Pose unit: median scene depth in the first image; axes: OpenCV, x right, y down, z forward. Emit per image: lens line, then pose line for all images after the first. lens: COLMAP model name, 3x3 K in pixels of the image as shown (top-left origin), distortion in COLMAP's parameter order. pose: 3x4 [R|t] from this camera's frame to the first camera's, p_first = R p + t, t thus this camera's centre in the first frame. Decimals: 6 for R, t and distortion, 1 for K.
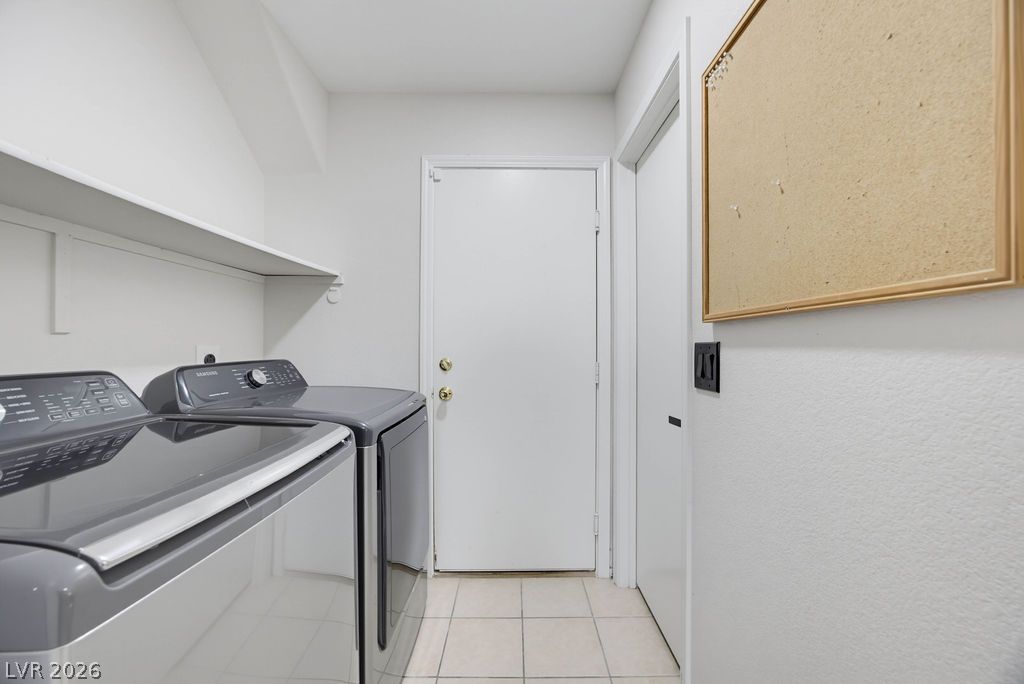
lens RADIAL K [[398.0, 0, 512.0], [0, 398.0, 342.0], [0, 0, 1]] dist [-0.034152, 0.012946]
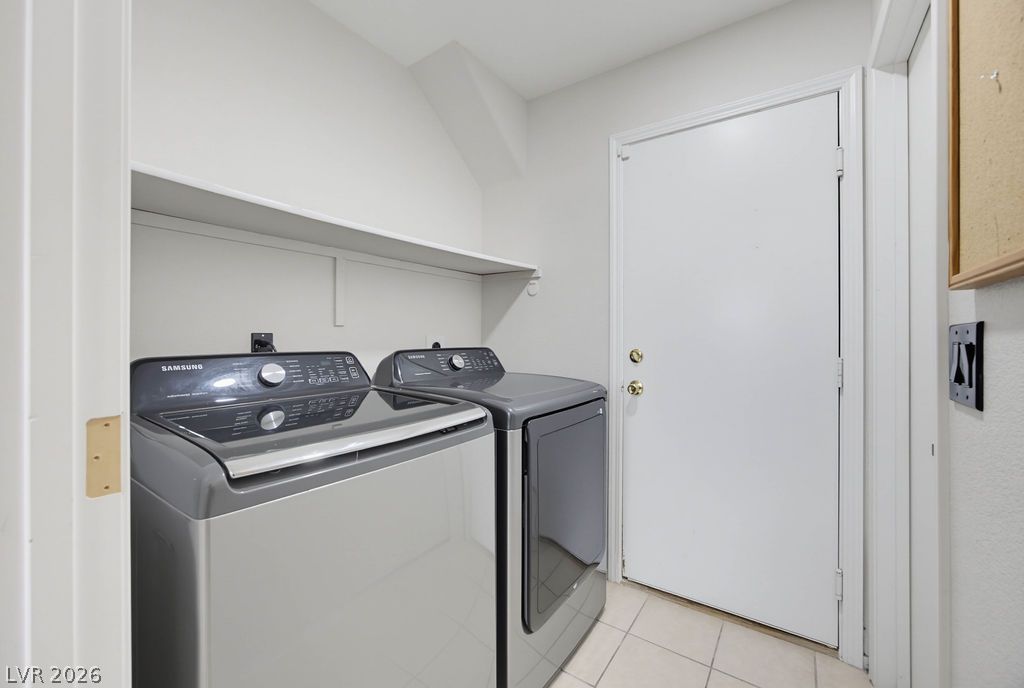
lens RADIAL K [[410.5, 0, 513.7], [0, 410.5, 332.6], [0, 0, 1]] dist [-0.028153, 0.012079]
pose [[0.827271, -0.005612, -0.561776, 0.160130], [0.003178, 0.999981, -0.005309, 0.008359], [0.561795, 0.002606, 0.827273, 0.069740]]
